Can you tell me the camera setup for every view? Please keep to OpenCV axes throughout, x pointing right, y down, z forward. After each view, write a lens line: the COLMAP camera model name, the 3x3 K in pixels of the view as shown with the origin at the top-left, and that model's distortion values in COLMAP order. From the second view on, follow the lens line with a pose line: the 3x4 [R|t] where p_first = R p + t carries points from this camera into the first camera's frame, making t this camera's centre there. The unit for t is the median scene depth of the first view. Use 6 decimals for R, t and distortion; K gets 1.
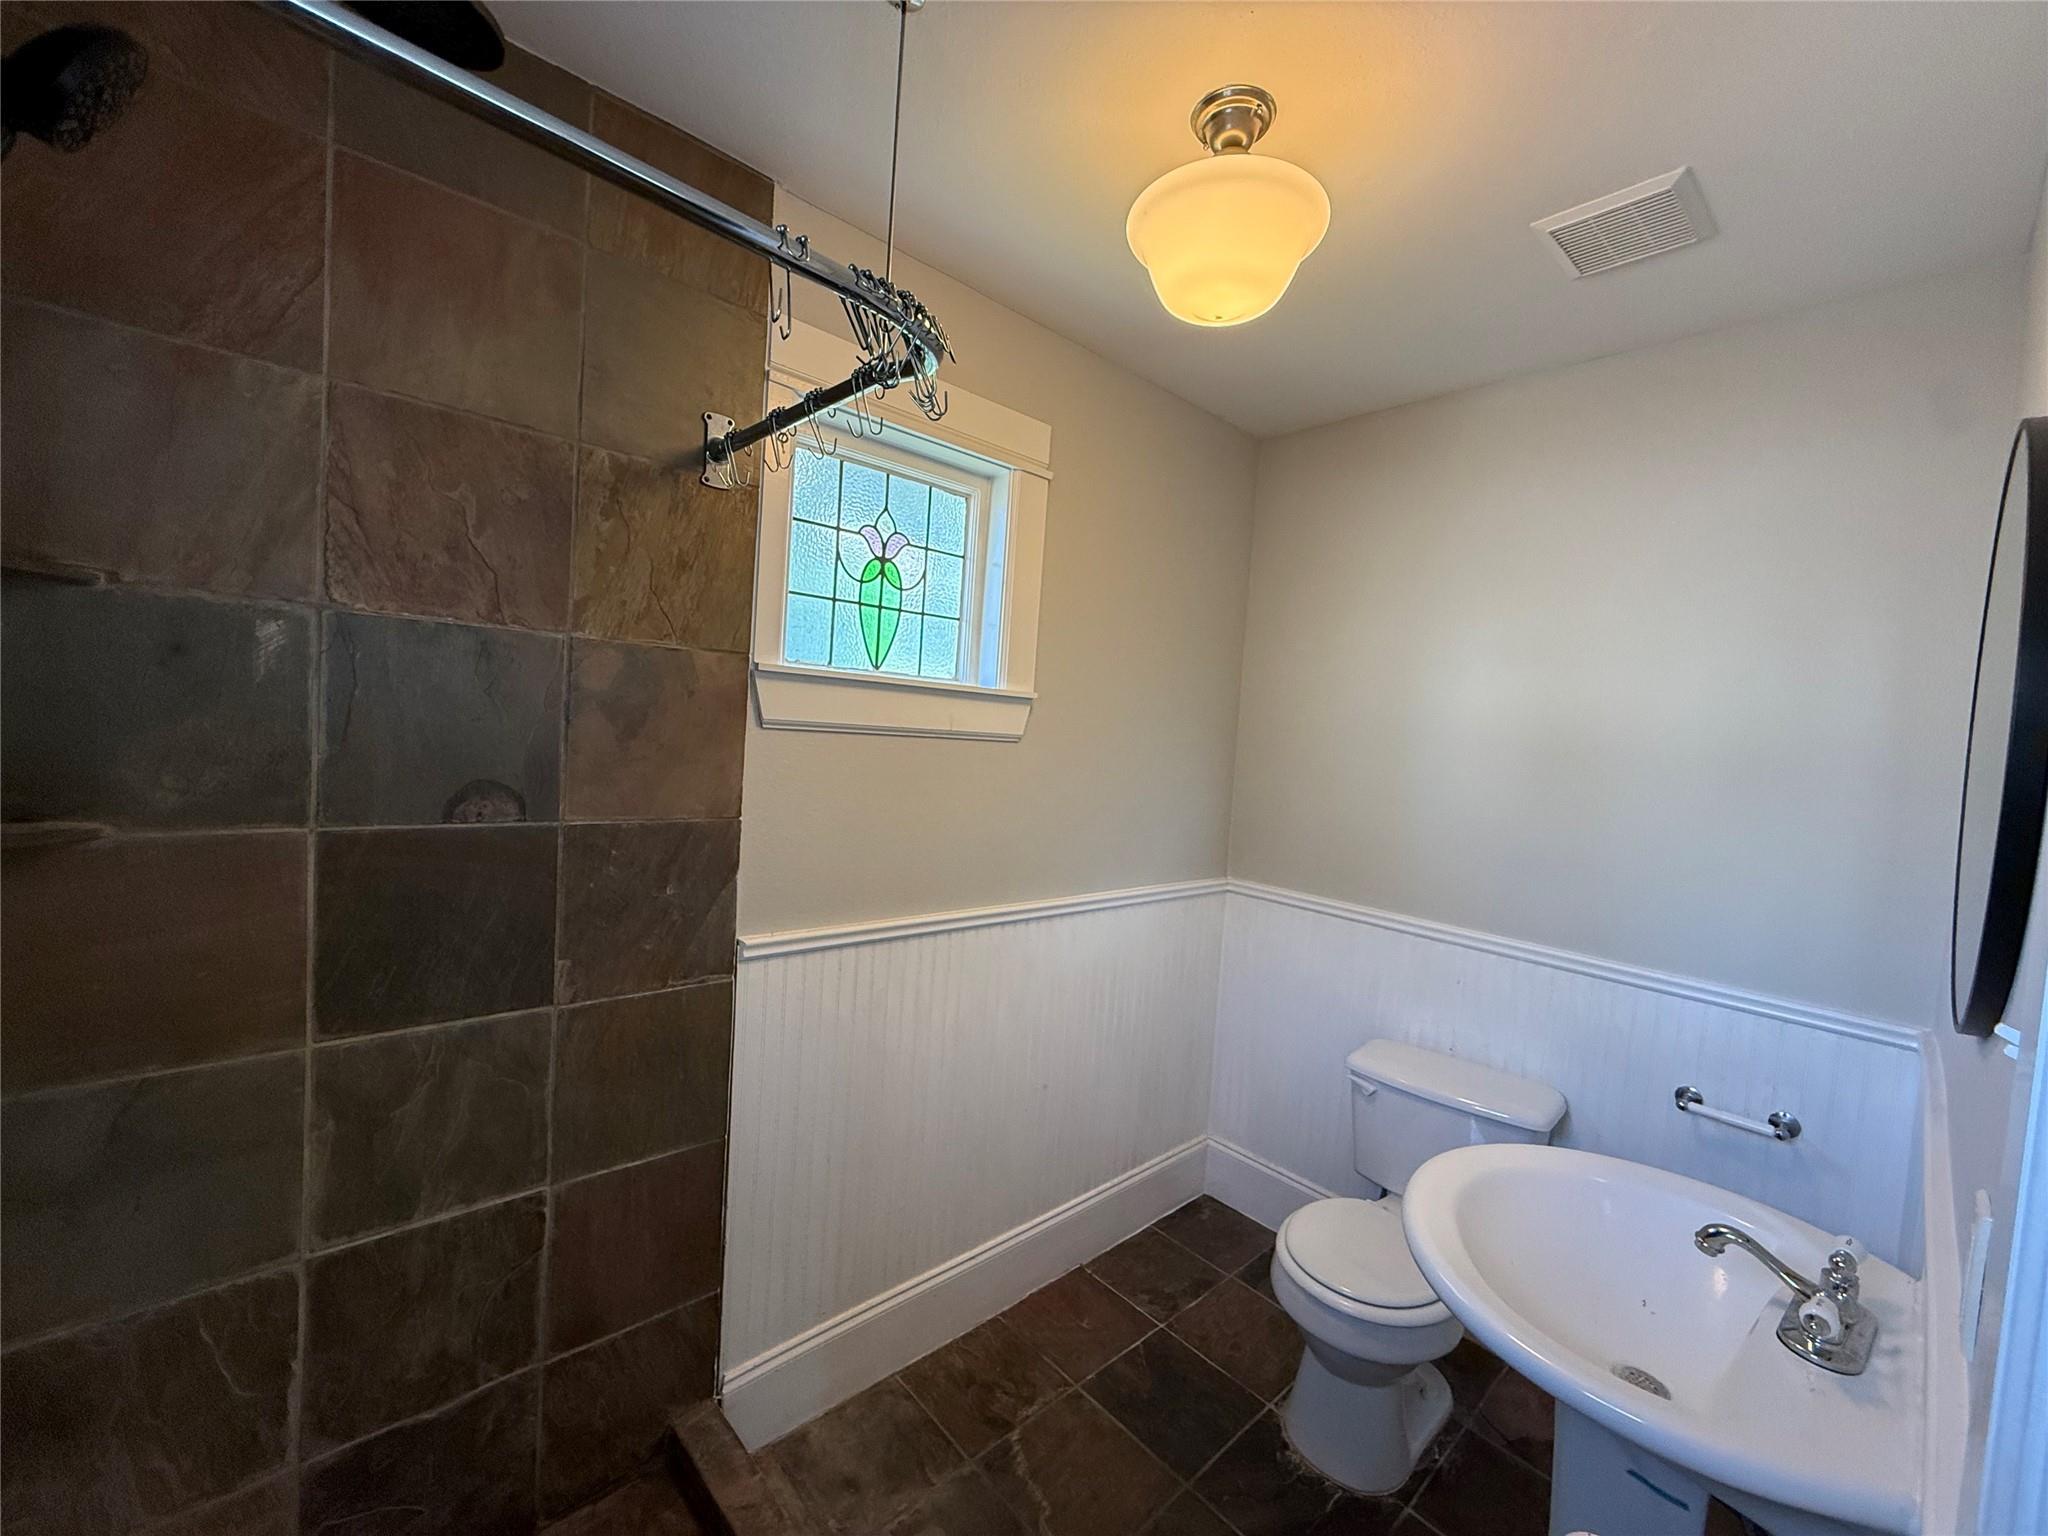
lens RADIAL K [[806.7, 0, 1018.8], [0, 806.7, 766.7], [0, 0, 1]] dist [0.000921, 0.000045]
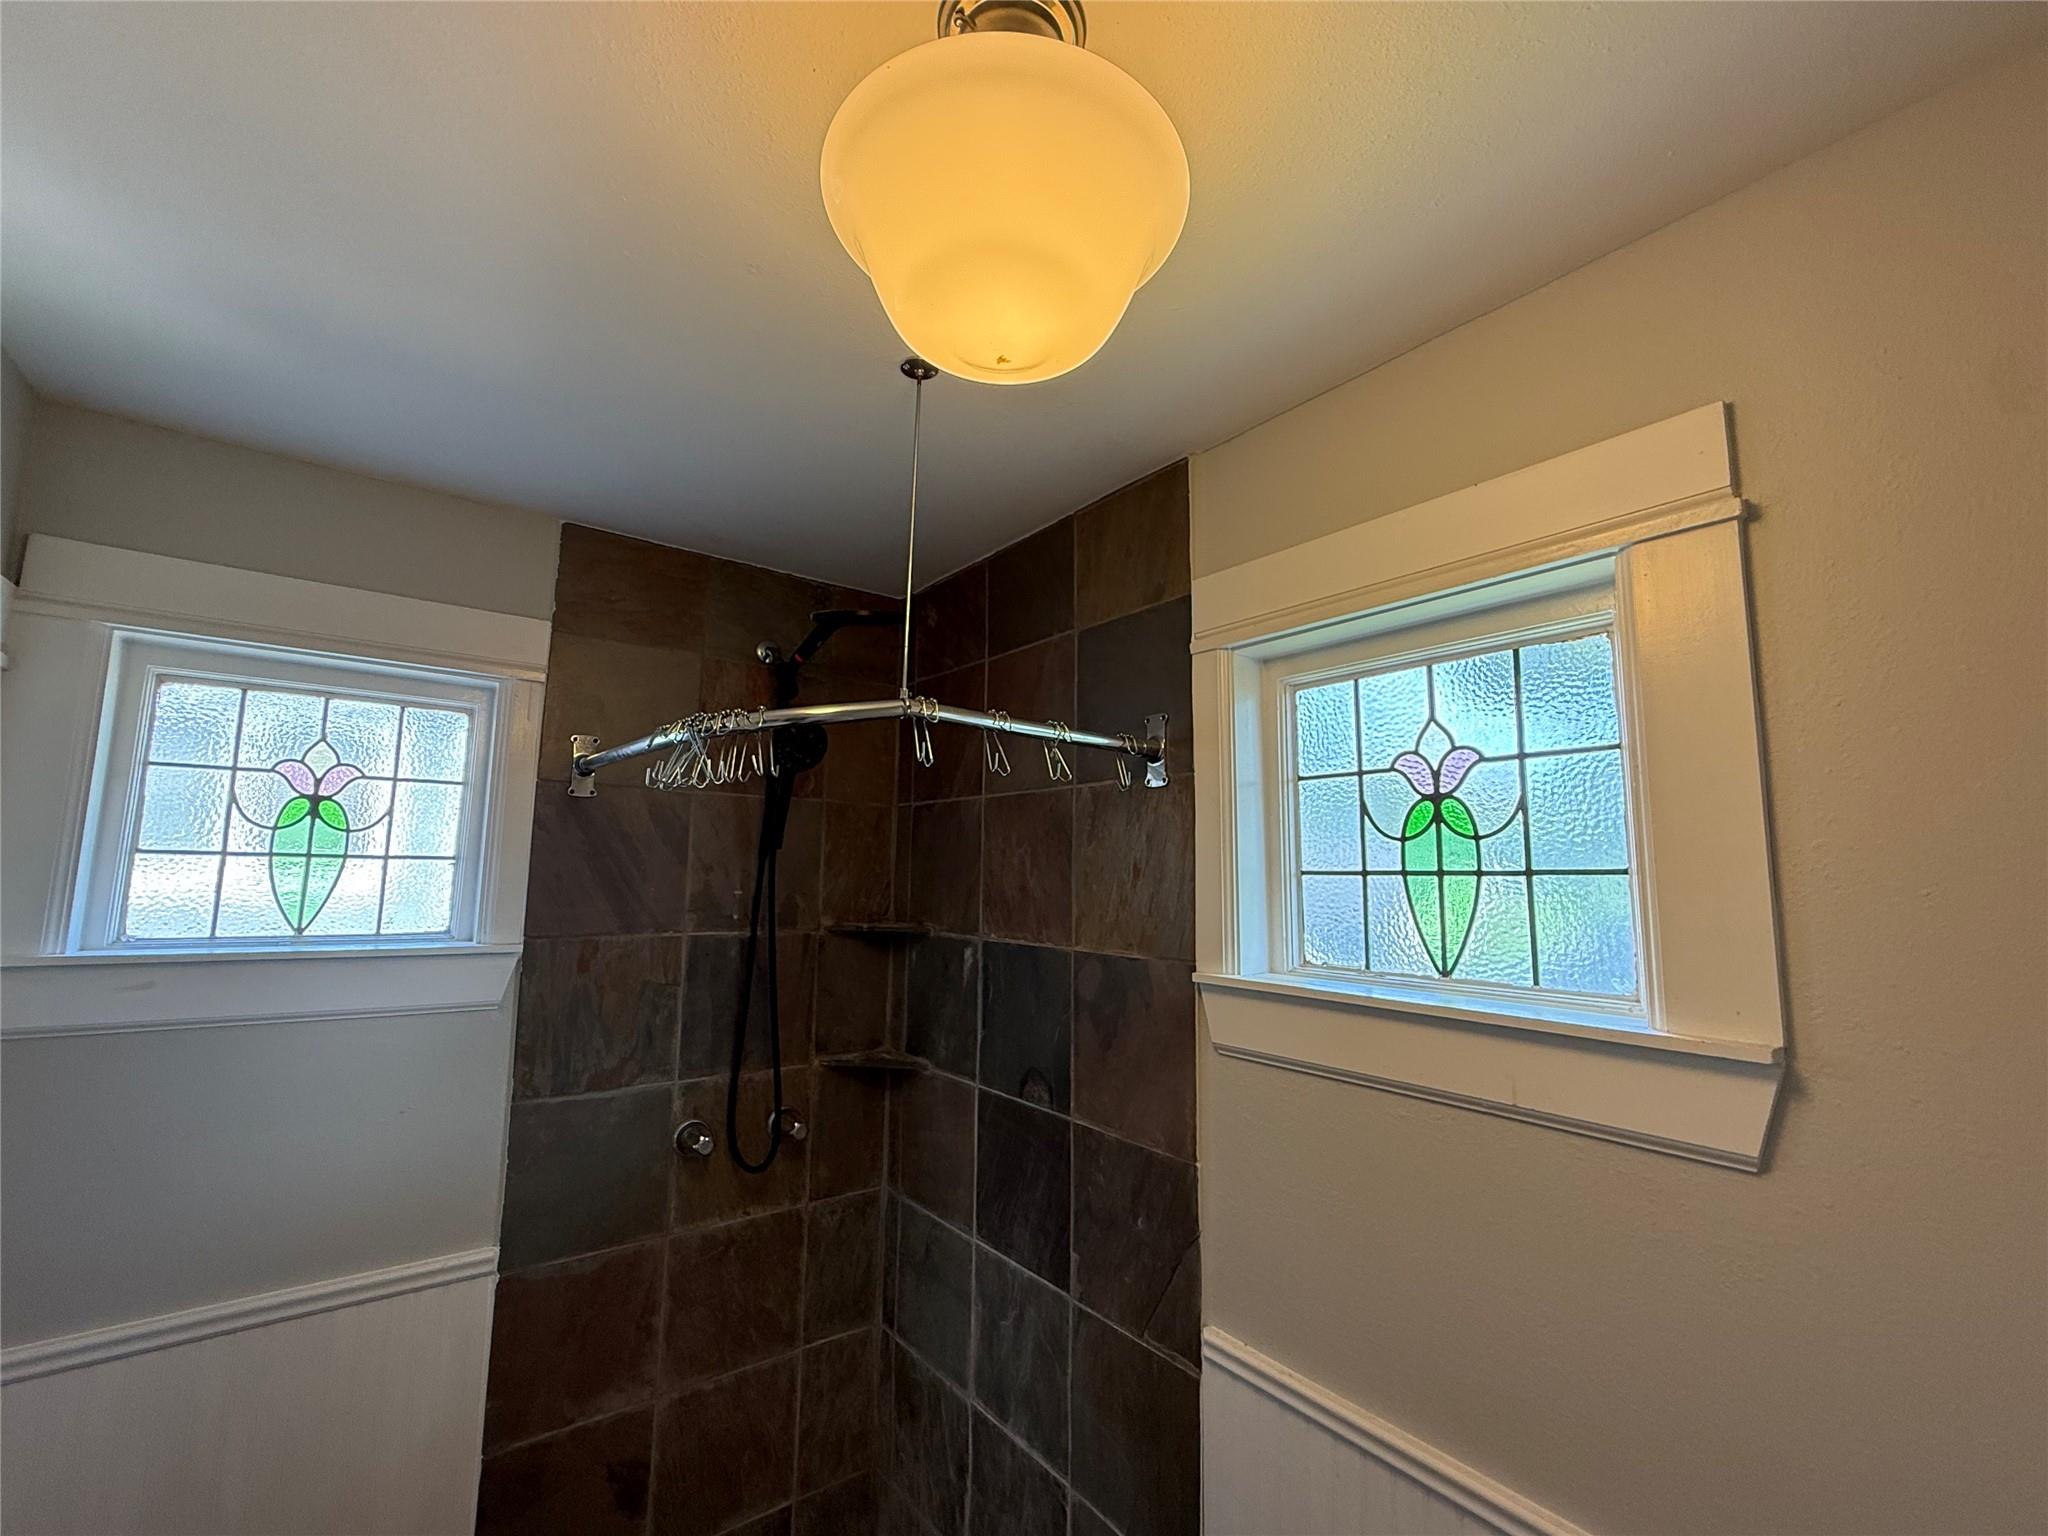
lens RADIAL K [[883.9, 0, 1019.5], [0, 883.9, 761.7], [0, 0, 1]] dist [0.001360, 0.000251]
pose [[-0.090170, -0.190144, -0.977607, 0.715717], [-0.069539, 0.980411, -0.184276, -0.180899], [0.993496, 0.051366, -0.101626, 1.000289]]
